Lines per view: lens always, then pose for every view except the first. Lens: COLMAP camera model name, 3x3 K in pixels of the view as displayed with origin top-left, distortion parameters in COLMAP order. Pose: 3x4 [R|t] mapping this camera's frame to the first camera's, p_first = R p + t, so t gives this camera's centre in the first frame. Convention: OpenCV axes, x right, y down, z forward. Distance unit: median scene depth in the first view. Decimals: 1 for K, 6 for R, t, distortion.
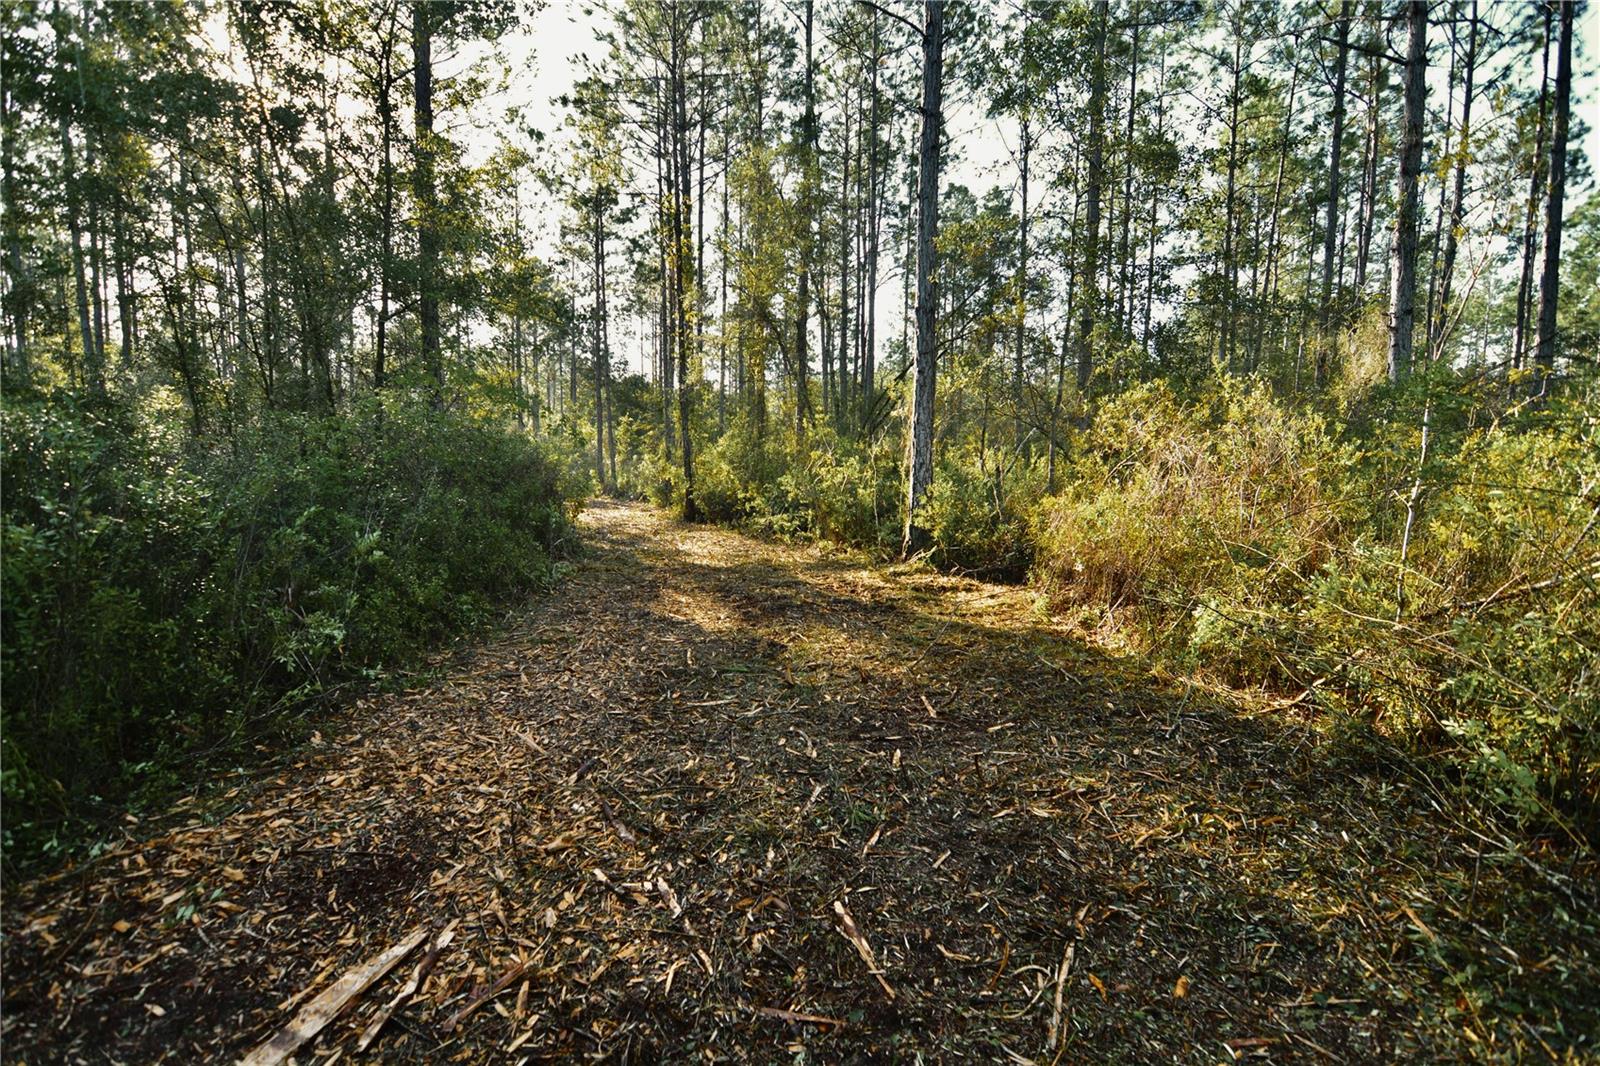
lens RADIAL K [[742.6, 0, 796.9], [0, 742.6, 527.1], [0, 0, 1]] dist [-0.017555, -0.003049]
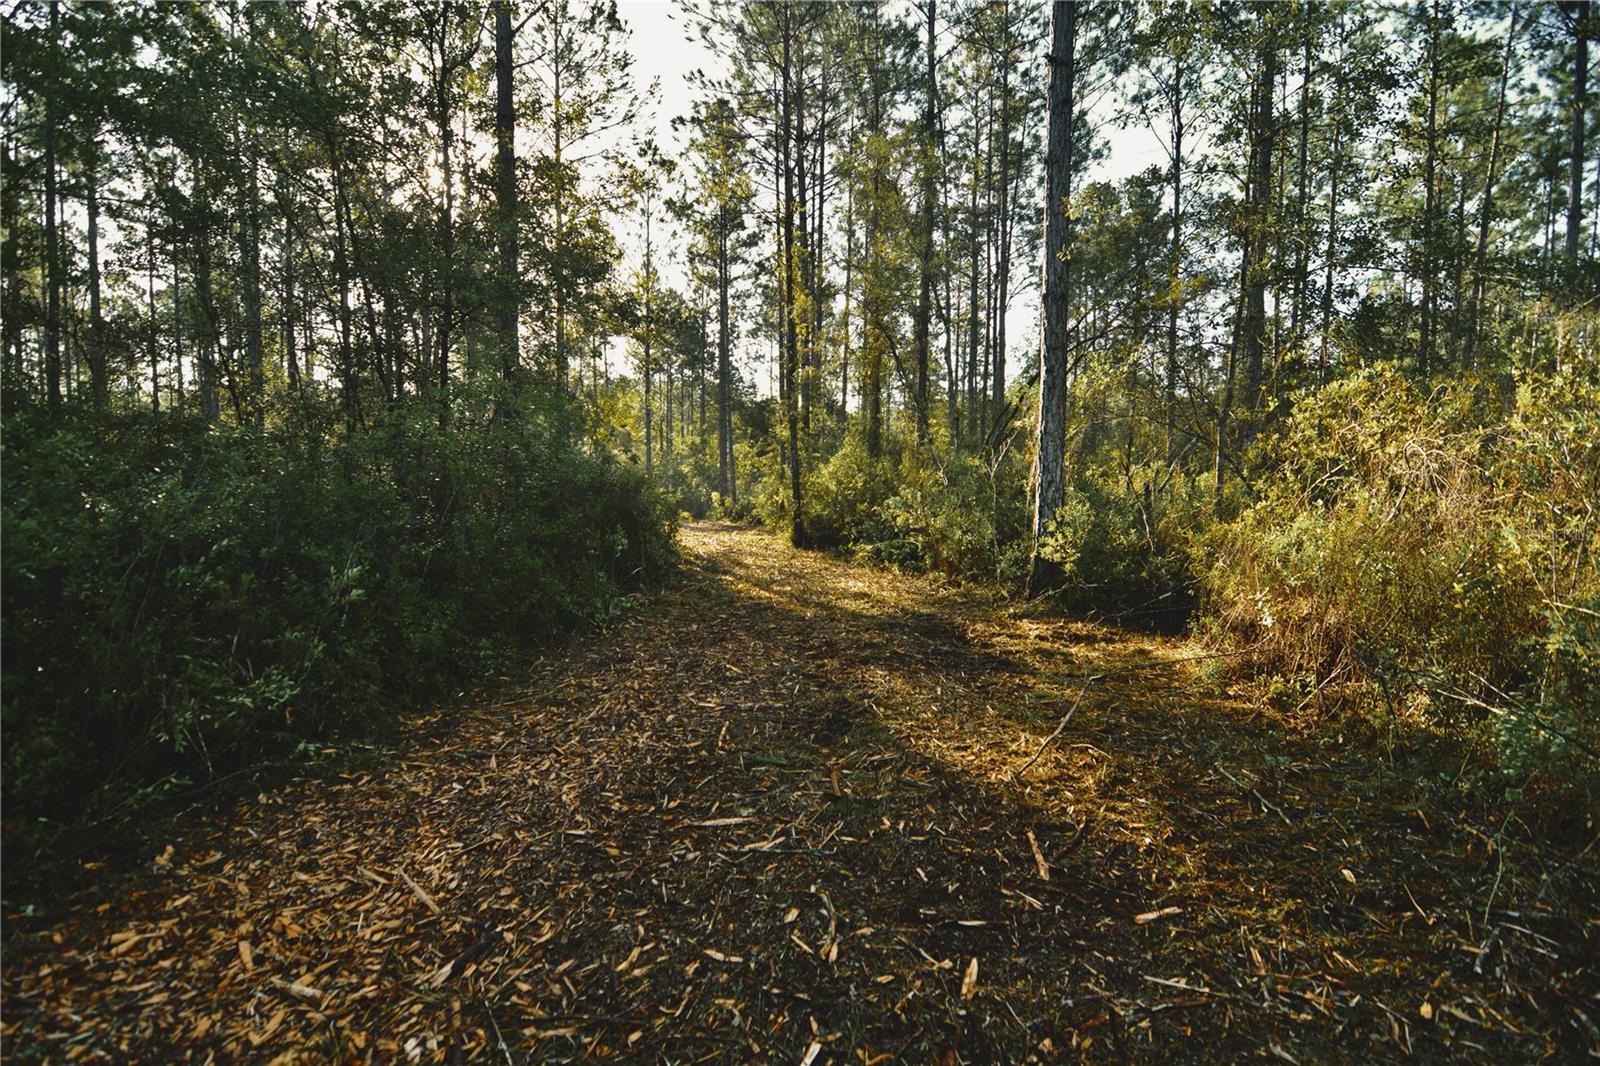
lens RADIAL K [[742.6, 0, 800.5], [0, 742.6, 538.2], [0, 0, 1]] dist [-0.017555, -0.003049]
pose [[0.985273, 0.004737, -0.170923, 0.029826], [-0.007198, 0.999879, -0.013784, -0.008001], [0.170837, 0.014811, 0.985188, 0.118498]]
